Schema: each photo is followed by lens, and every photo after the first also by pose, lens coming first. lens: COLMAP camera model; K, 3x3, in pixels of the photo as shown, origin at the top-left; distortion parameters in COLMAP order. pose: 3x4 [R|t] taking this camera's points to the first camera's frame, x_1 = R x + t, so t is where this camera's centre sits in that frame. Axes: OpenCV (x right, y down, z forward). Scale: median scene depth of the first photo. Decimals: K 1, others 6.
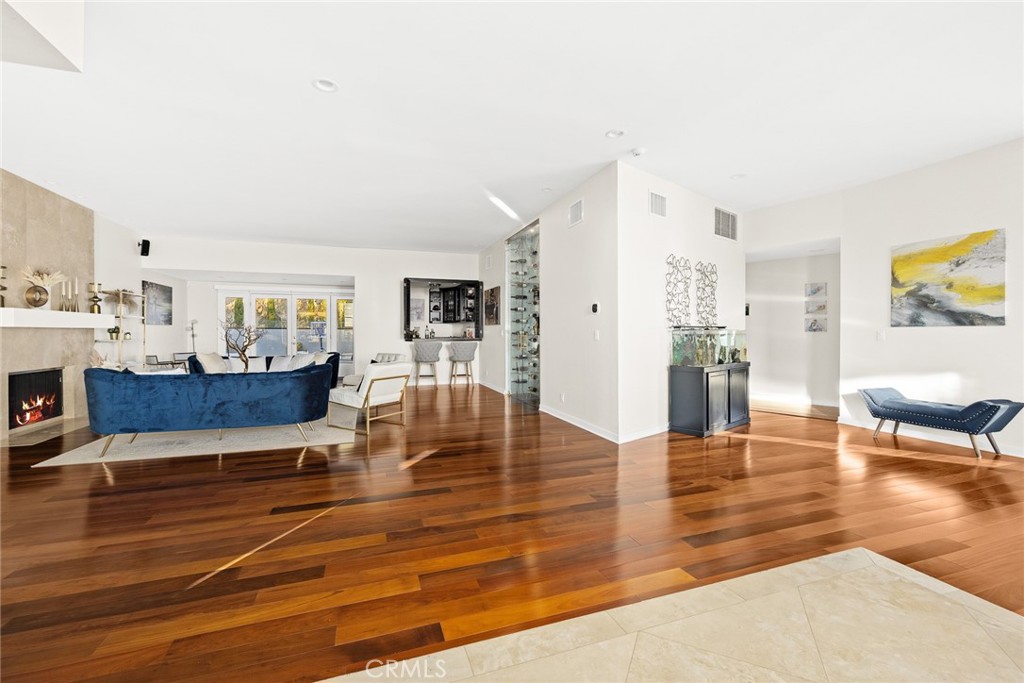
lens RADIAL K [[418.1, 0, 509.4], [0, 418.1, 333.3], [0, 0, 1]] dist [-0.001739, -0.000502]
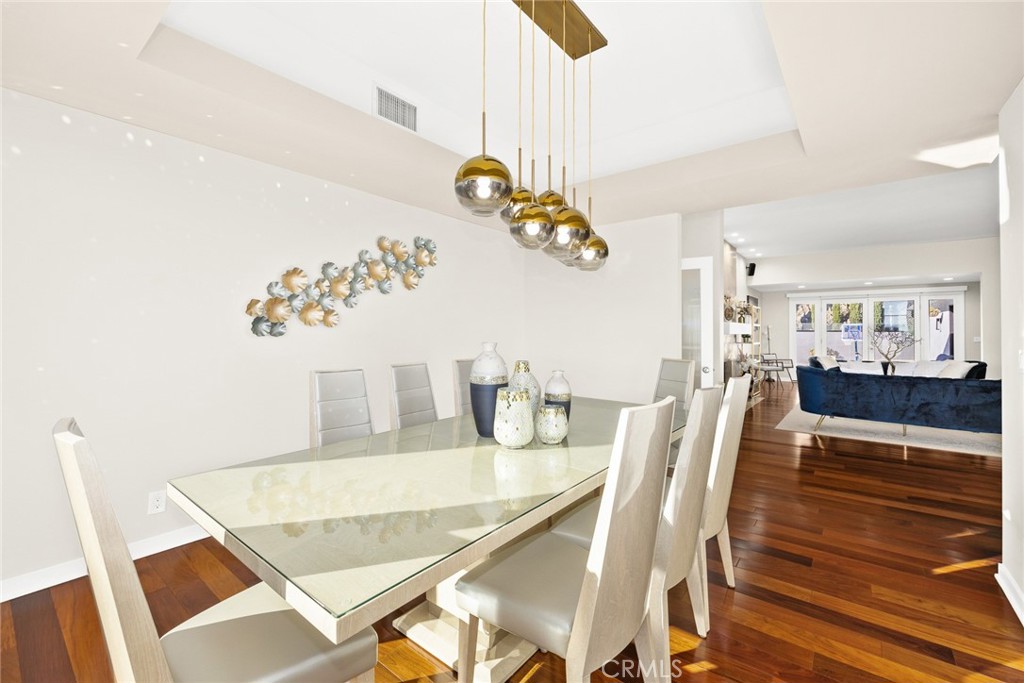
lens RADIAL K [[427.8, 0, 508.9], [0, 427.8, 330.4], [0, 0, 1]] dist [0.001198, 0.000054]
pose [[0.527926, -0.003394, -0.849284, -0.218731], [-0.004384, 0.999968, -0.006722, -0.011843], [0.849279, 0.007272, 0.527894, -0.402688]]
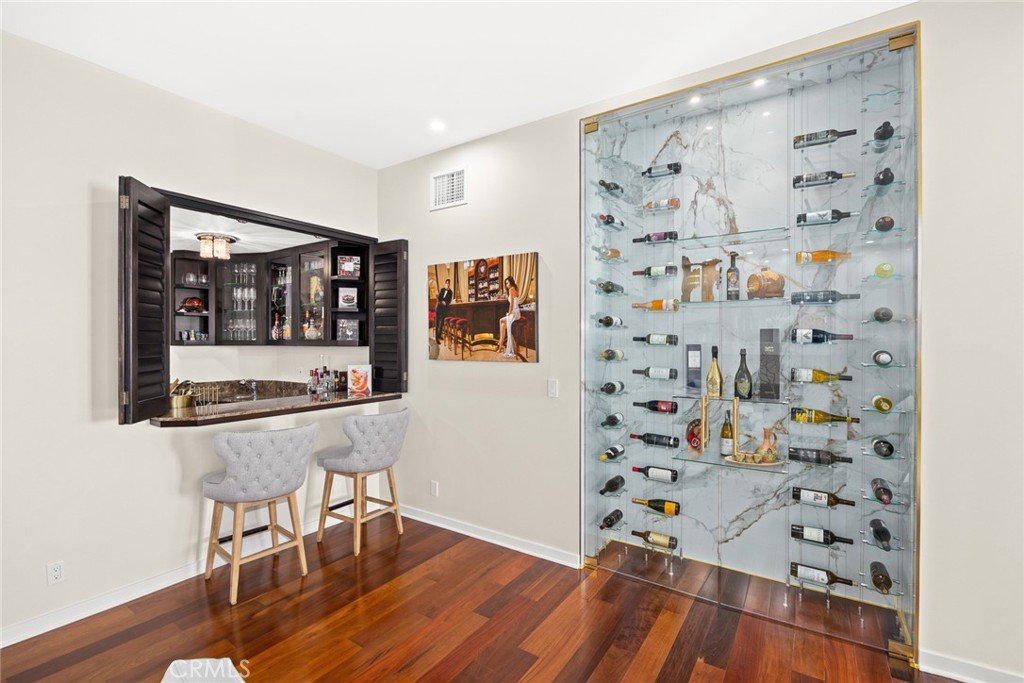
lens RADIAL K [[458.2, 0, 512.0], [0, 458.2, 341.5], [0, 0, 1]] dist [-0.011911, 0.000190]
pose [[0.799160, -0.000200, 0.601118, -0.385666], [0.001268, 0.999998, -0.001354, -0.053964], [-0.601117, 0.001844, 0.799159, 1.010816]]
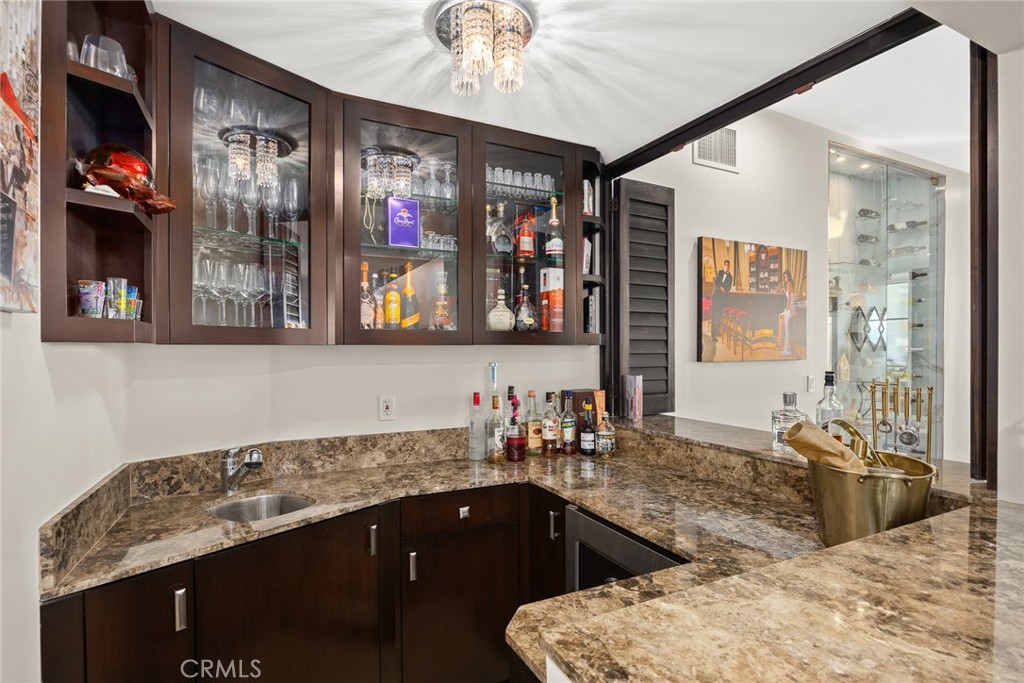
lens RADIAL K [[499.2, 0, 512.0], [0, 499.2, 341.5], [0, 0, 1]] dist [-0.000295, -0.000018]
pose [[-0.139586, 0.003313, 0.990204, -0.580733], [0.001746, 0.999994, -0.003100, -0.050270], [-0.990208, 0.001296, -0.139591, 1.855295]]
